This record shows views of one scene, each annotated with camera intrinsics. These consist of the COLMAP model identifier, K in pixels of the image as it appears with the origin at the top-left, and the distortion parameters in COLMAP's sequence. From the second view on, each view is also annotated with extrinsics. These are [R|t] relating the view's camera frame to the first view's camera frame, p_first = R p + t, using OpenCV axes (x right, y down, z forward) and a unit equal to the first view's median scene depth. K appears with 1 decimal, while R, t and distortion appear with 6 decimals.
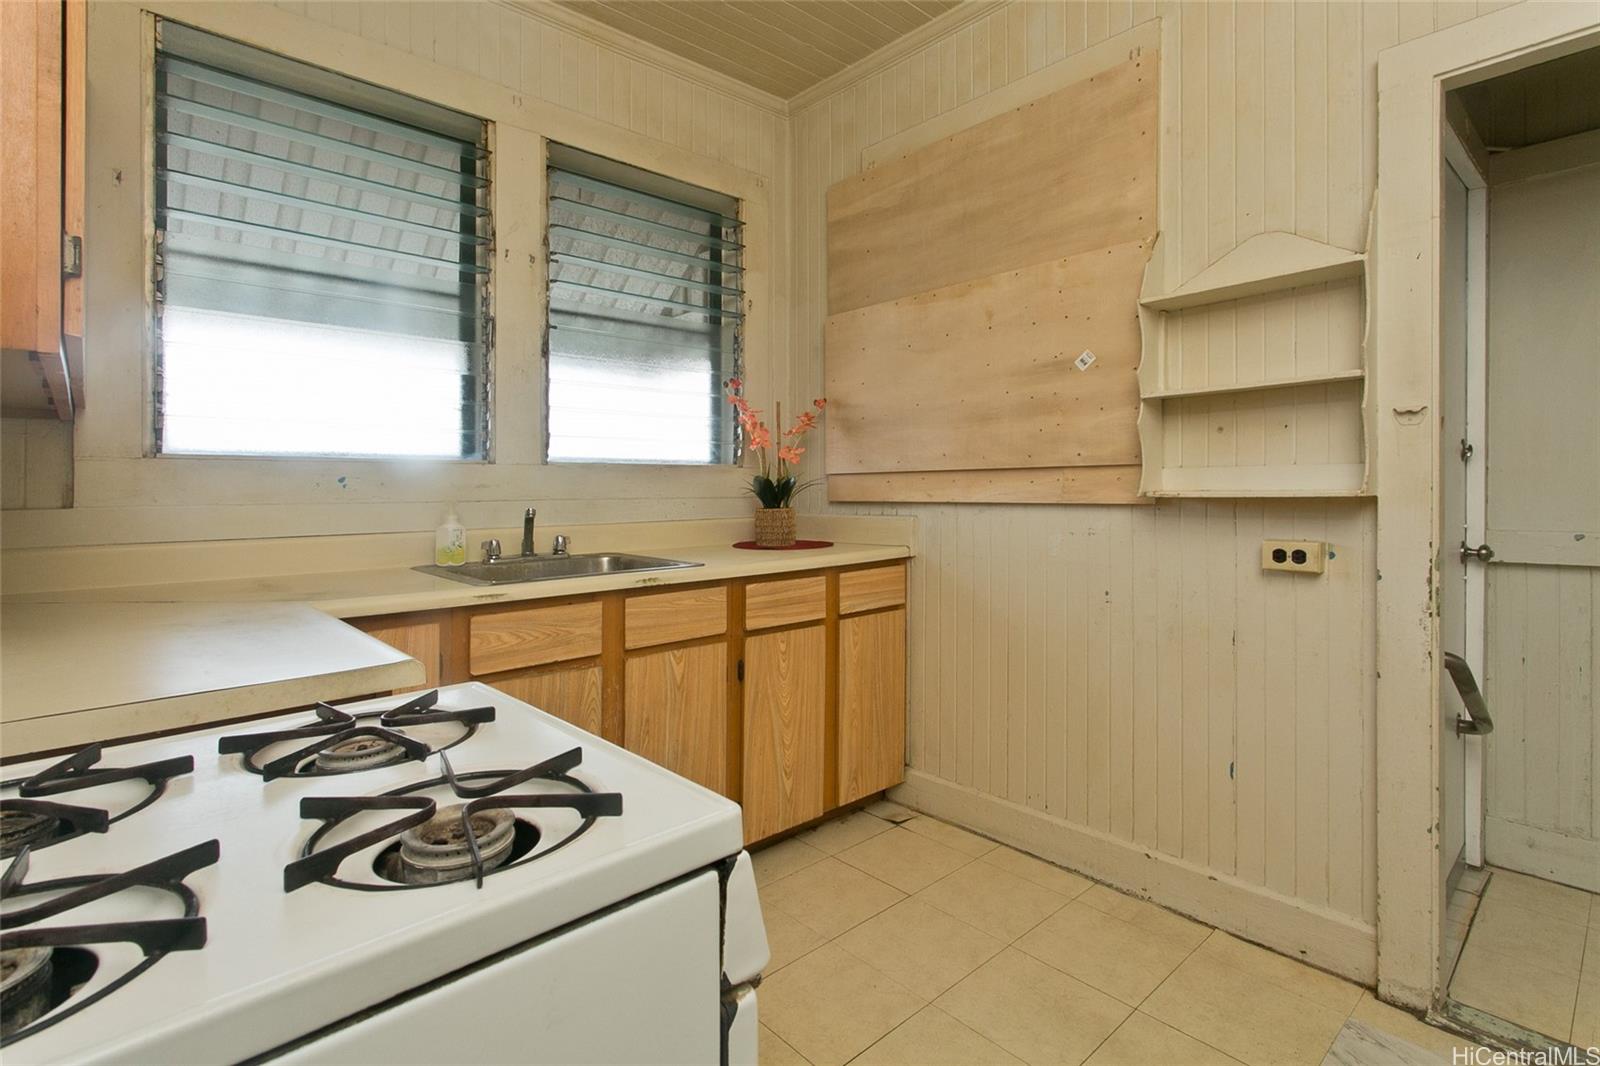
lens RADIAL K [[757.8, 0, 791.8], [0, 757.8, 516.6], [0, 0, 1]] dist [0.003636, 0.000468]
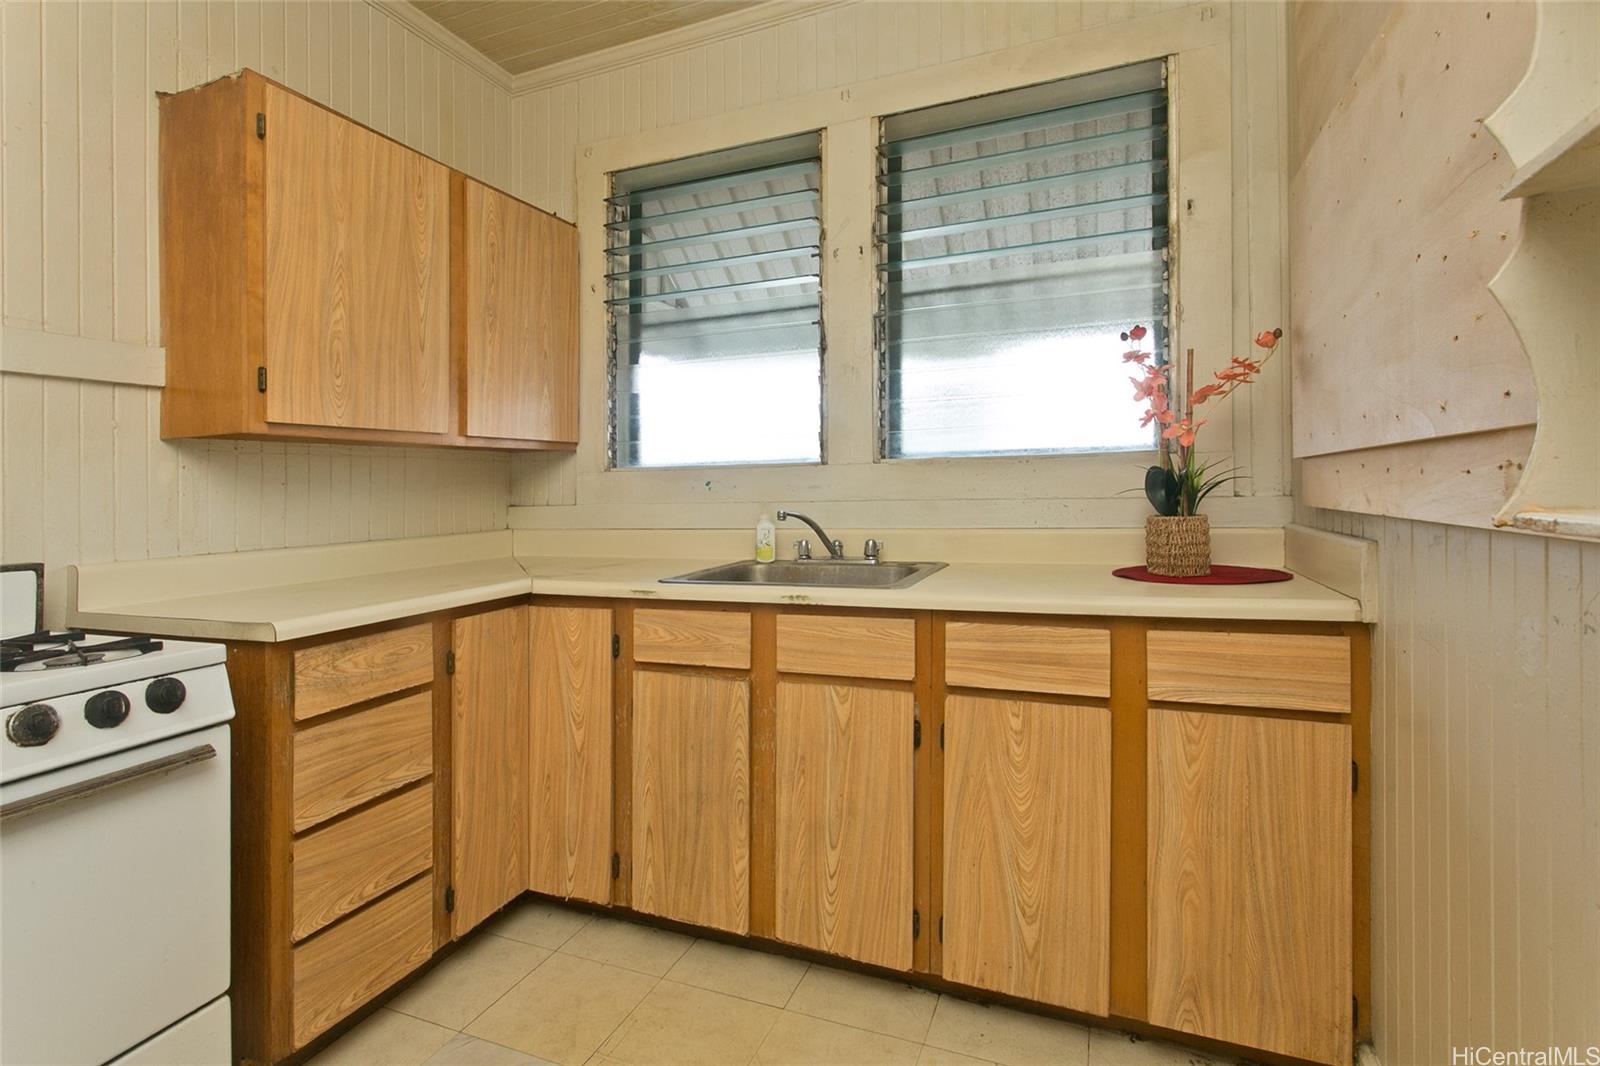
lens RADIAL K [[804.9, 0, 795.7], [0, 804.9, 485.3], [0, 0, 1]] dist [0.001782, 0.000247]
pose [[0.434540, -0.002314, -0.900650, 0.563763], [-0.016478, 0.999809, -0.010519, -0.031147], [0.900502, 0.019412, 0.434418, 0.513113]]
